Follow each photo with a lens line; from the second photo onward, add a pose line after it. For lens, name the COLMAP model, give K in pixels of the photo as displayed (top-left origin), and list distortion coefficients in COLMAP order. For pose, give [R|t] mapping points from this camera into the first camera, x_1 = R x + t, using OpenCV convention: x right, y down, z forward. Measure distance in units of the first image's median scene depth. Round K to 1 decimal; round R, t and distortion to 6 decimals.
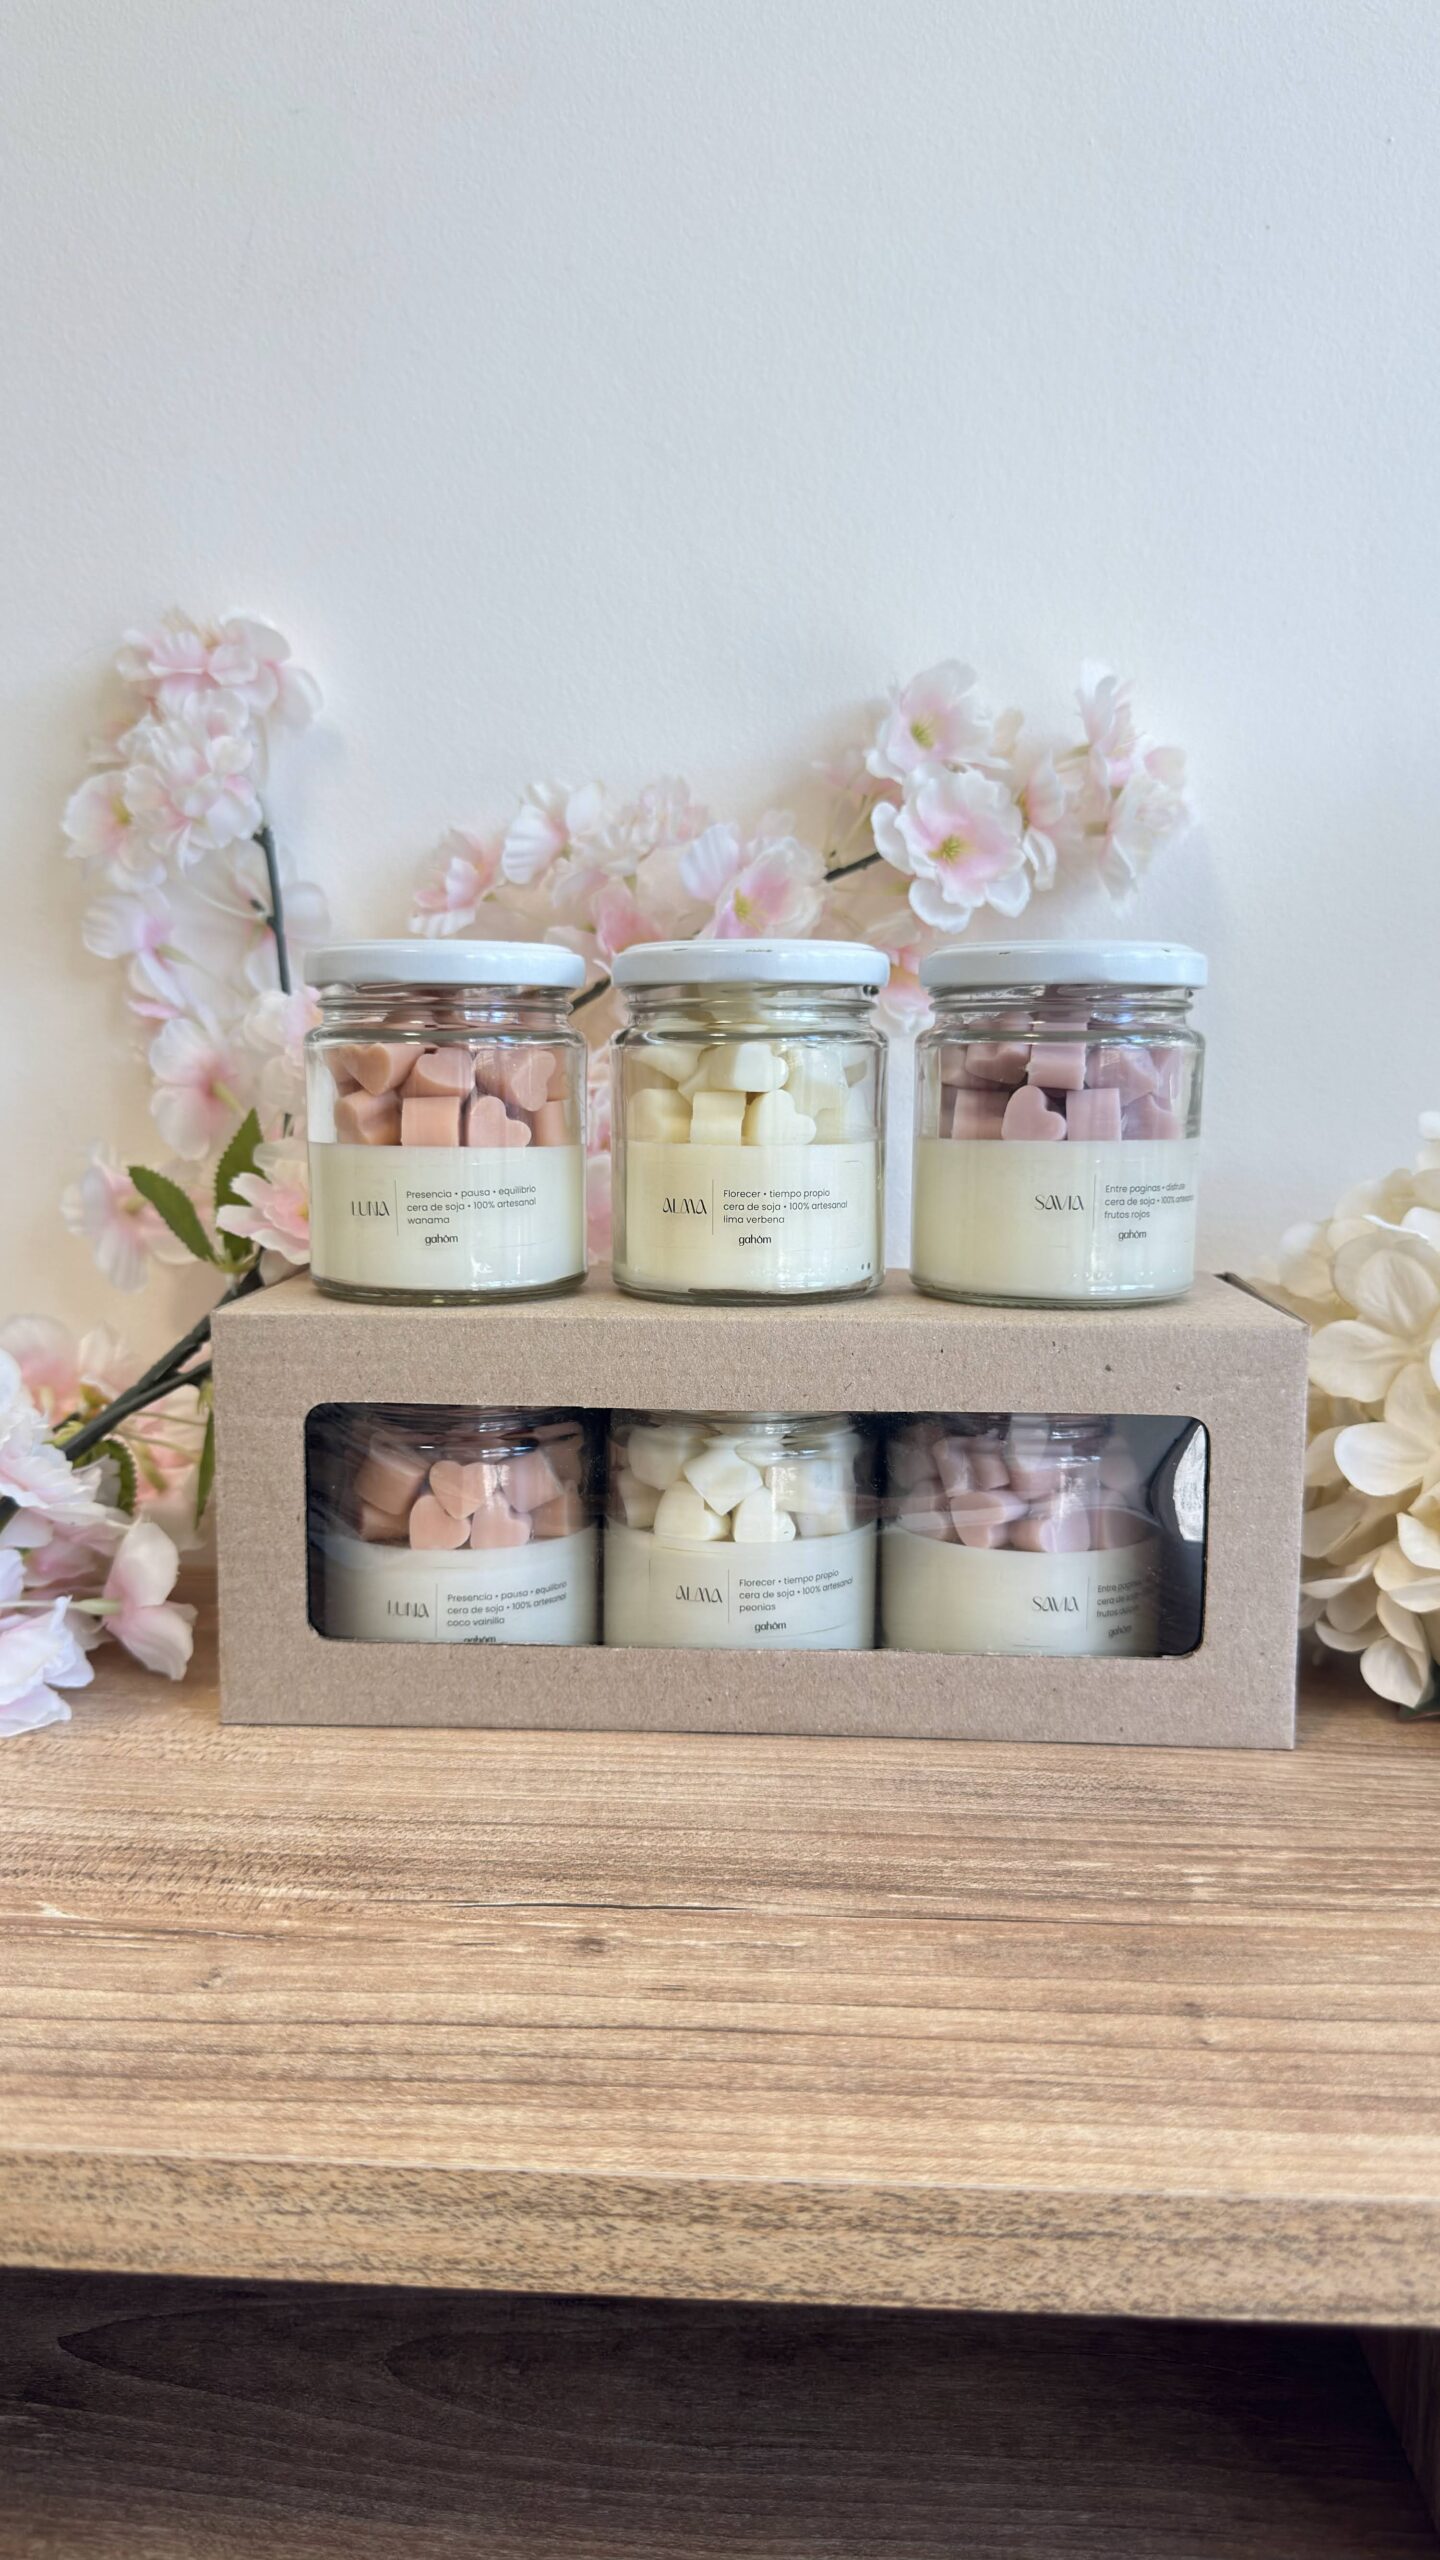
lens RADIAL K [[1897.2, 0, 714.9], [0, 1897.2, 1264.7], [0, 0, 1]] dist [-0.028529, 0.000312]
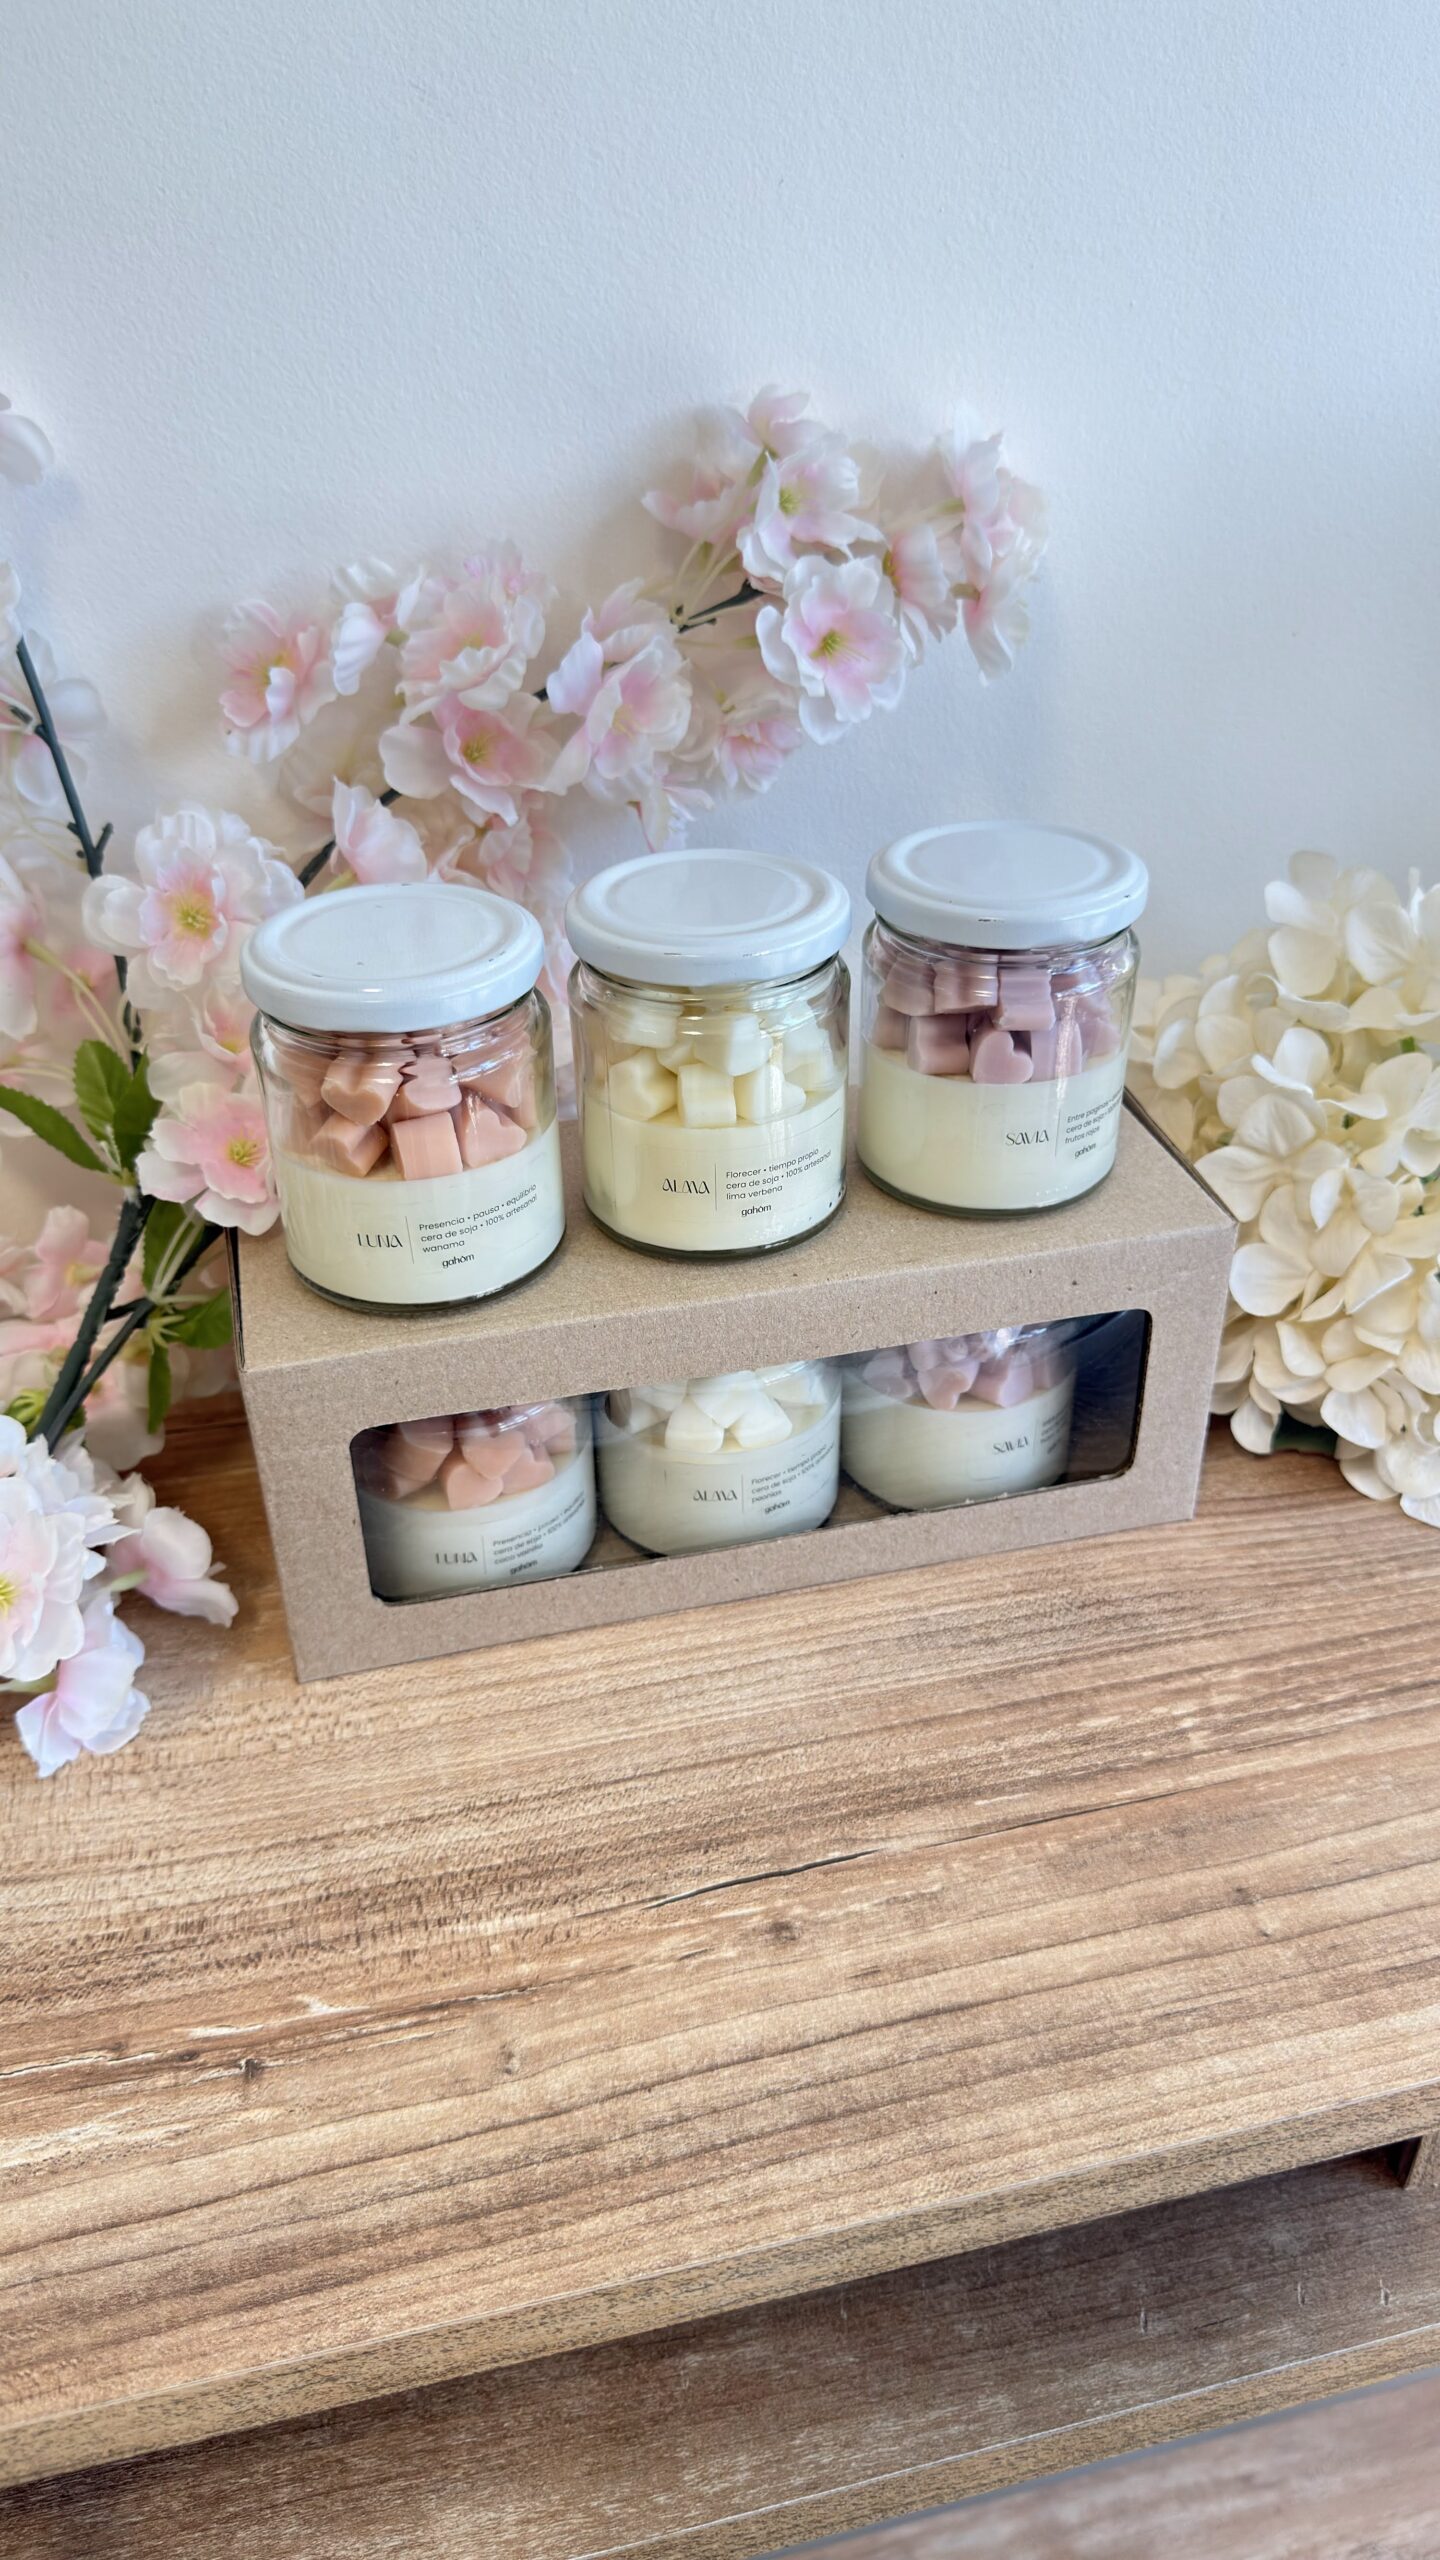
lens RADIAL K [[1872.8, 0, 743.6], [0, 1872.8, 1280.7], [0, 0, 1]] dist [0.042769, -0.143867]
pose [[0.955895, -0.171916, 0.238137, -0.350234], [0.048553, 0.892135, 0.449153, -0.651263], [-0.289667, -0.417781, 0.861134, 0.138629]]
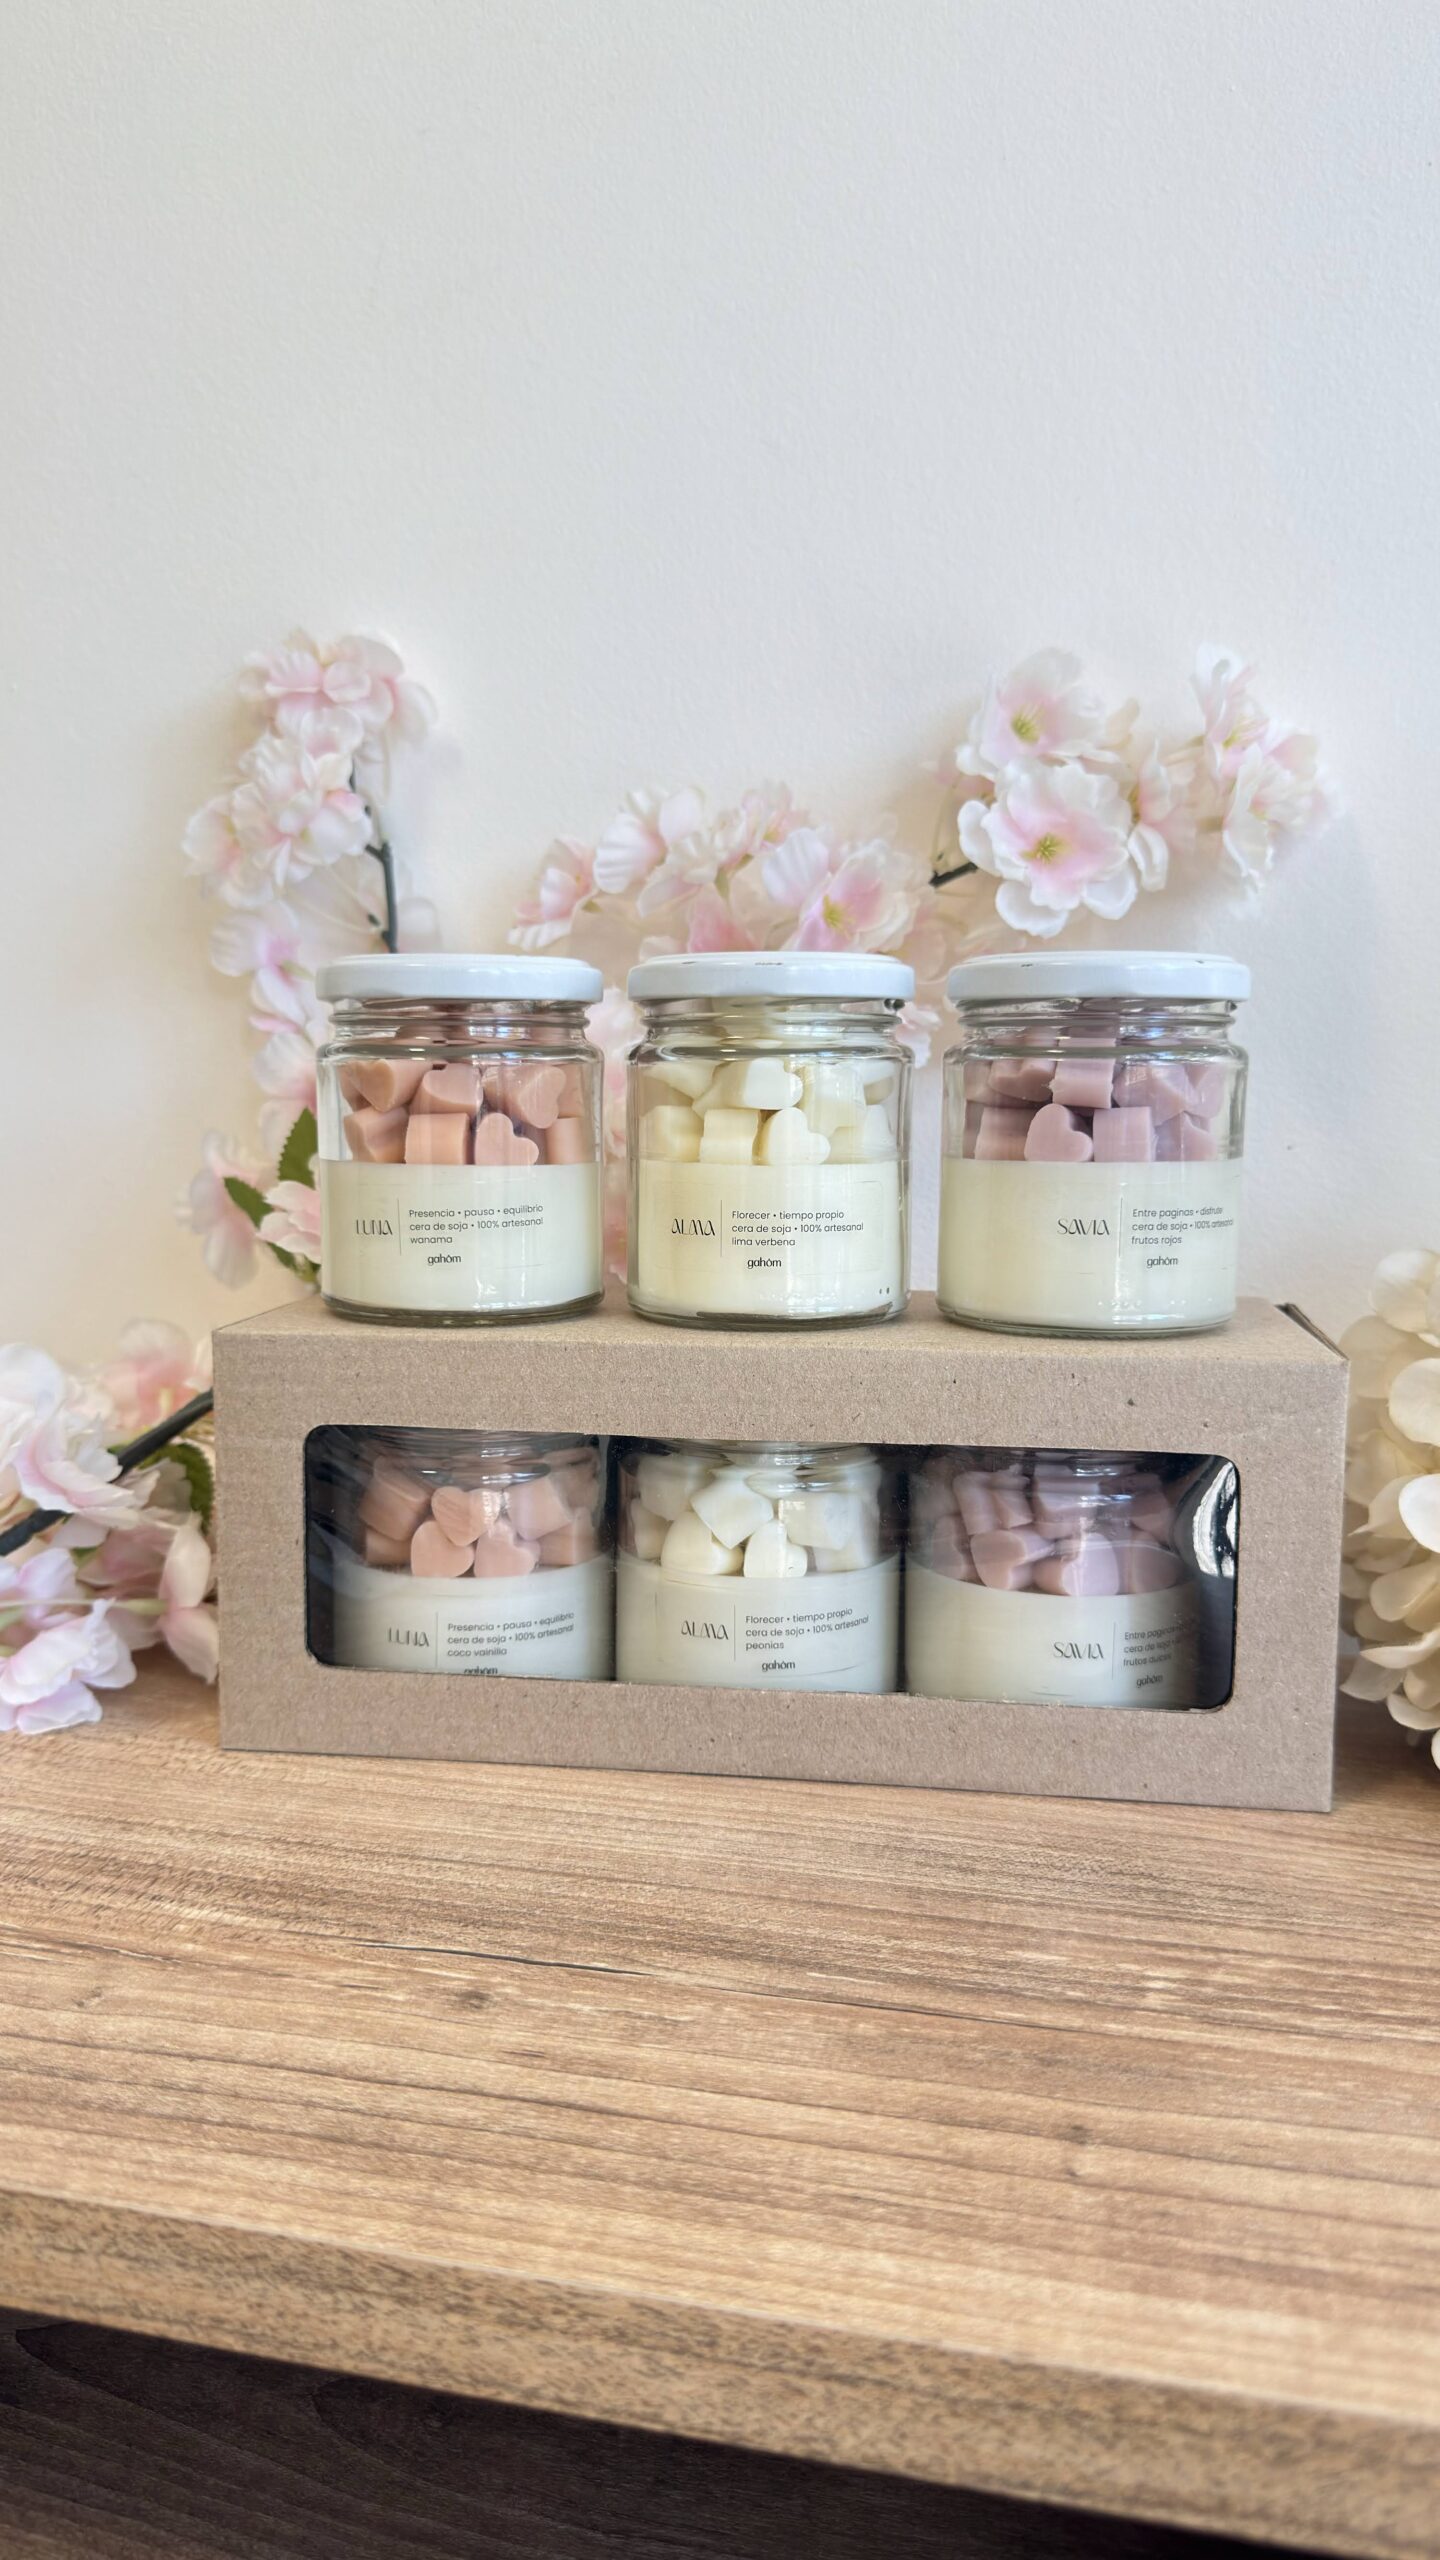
lens RADIAL K [[1905.9, 0, 714.3], [0, 1905.9, 1267.7], [0, 0, 1]] dist [-0.052541, 0.033813]
pose [[0.982486, 0.020340, -0.185222, 0.254553], [-0.020831, 0.999783, -0.000705, -0.015747], [0.185167, 0.004551, 0.982697, 0.084592]]
